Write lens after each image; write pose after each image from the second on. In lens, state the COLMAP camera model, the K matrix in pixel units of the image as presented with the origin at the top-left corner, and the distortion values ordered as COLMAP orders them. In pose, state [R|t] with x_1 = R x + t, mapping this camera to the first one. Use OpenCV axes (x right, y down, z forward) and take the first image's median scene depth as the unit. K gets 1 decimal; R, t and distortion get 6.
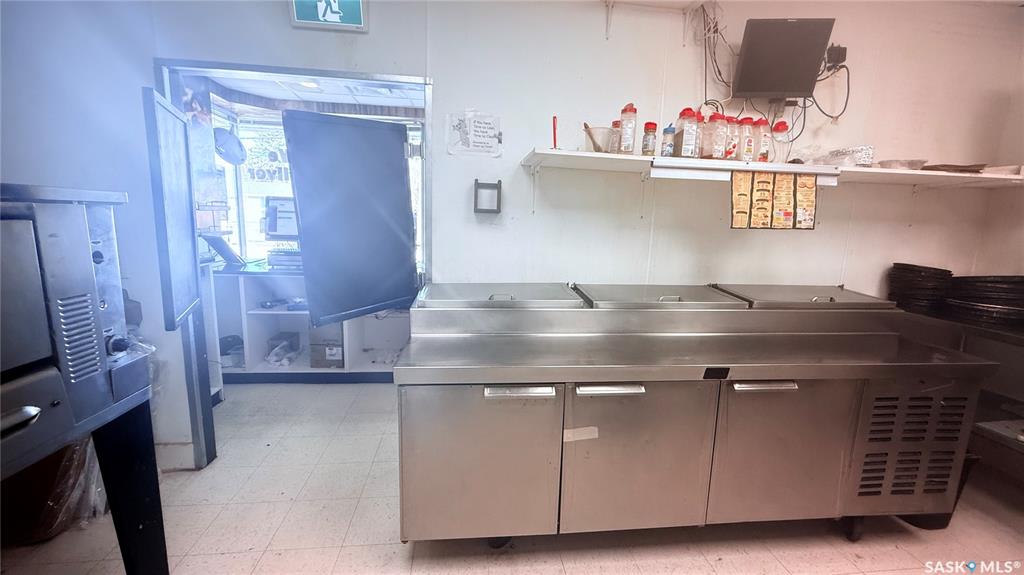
lens RADIAL K [[405.4, 0, 514.2], [0, 405.4, 287.9], [0, 0, 1]] dist [-0.000641, 0.000174]
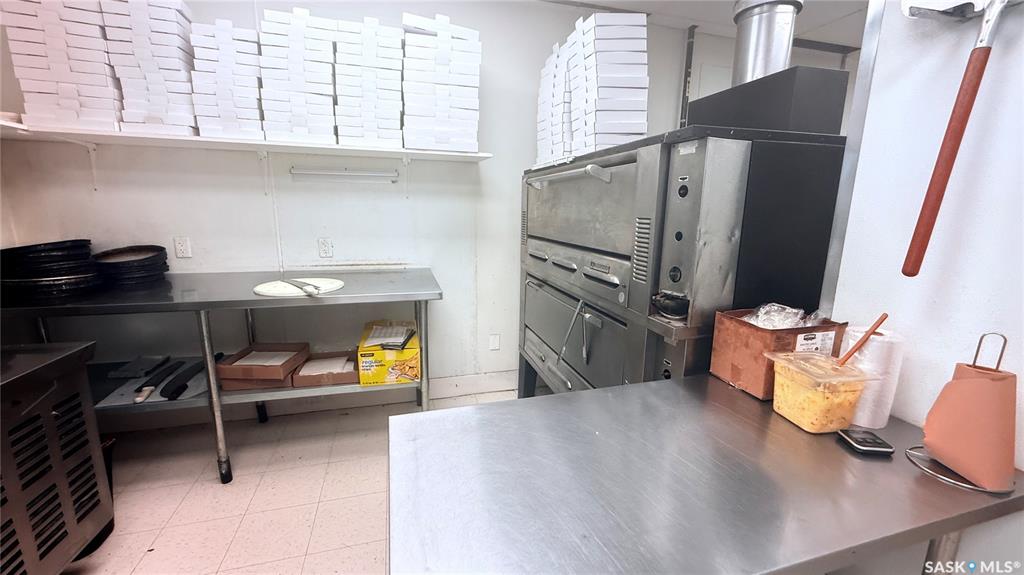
lens RADIAL K [[405.4, 0, 507.0], [0, 405.4, 288.7], [0, 0, 1]] dist [-0.000641, 0.000174]
pose [[-0.158752, -0.225489, 0.961224, 0.191669], [0.140886, 0.958434, 0.248103, -0.014754], [-0.977215, 0.174810, -0.120385, 0.170964]]
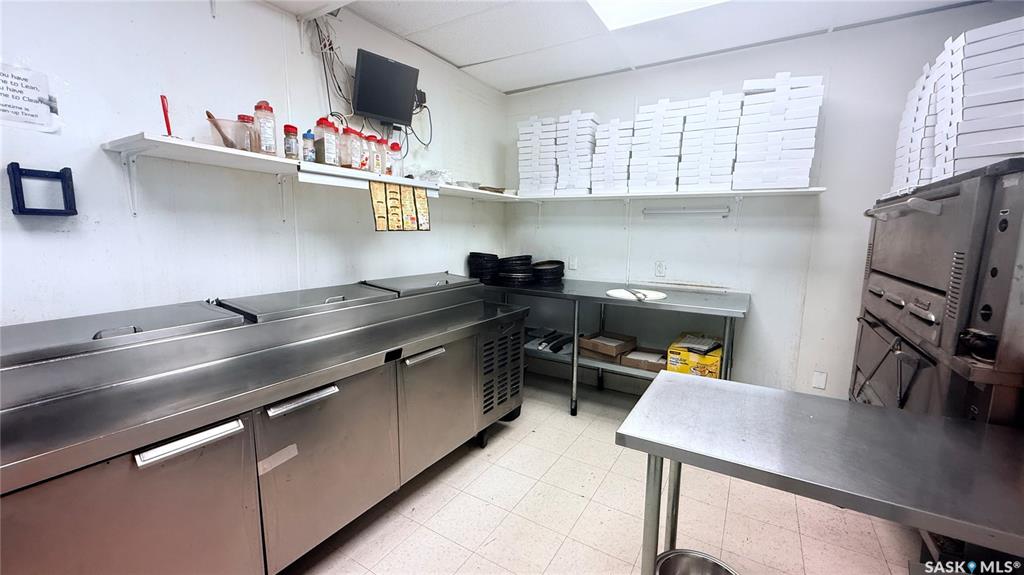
lens RADIAL K [[405.4, 0, 512.6], [0, 405.4, 287.9], [0, 0, 1]] dist [-0.000641, 0.000174]
pose [[0.612378, -0.129614, 0.779868, -0.133740], [0.132589, 0.989334, 0.060315, -0.004969], [-0.779367, 0.066466, 0.623032, -0.006384]]
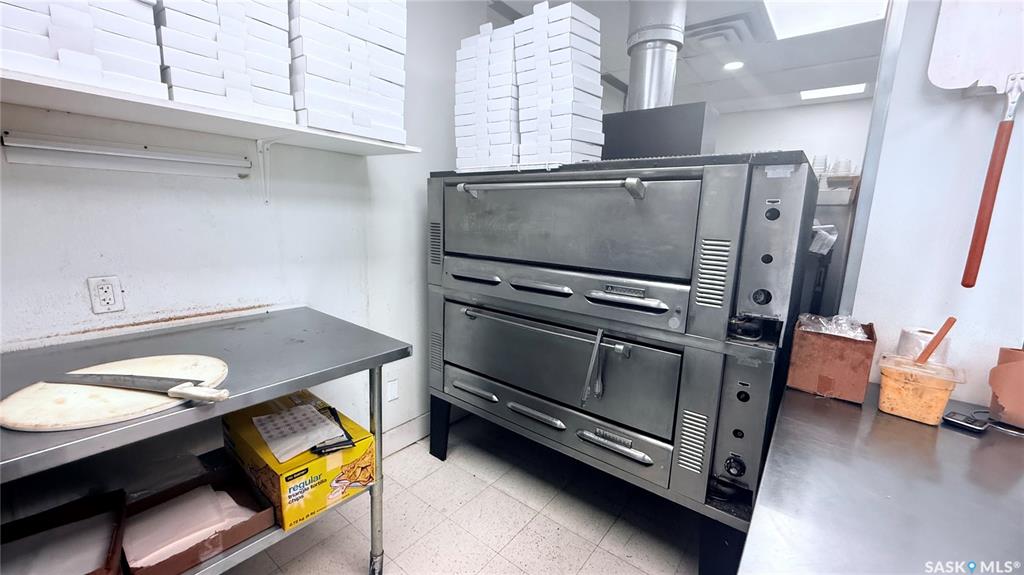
lens RADIAL K [[405.4, 0, 507.1], [0, 405.4, 289.3], [0, 0, 1]] dist [-0.000641, 0.000174]
pose [[-0.707889, -0.178266, 0.683458, 0.637064], [0.064593, 0.947233, 0.313969, -0.079973], [-0.703364, 0.266402, -0.659021, 0.543304]]
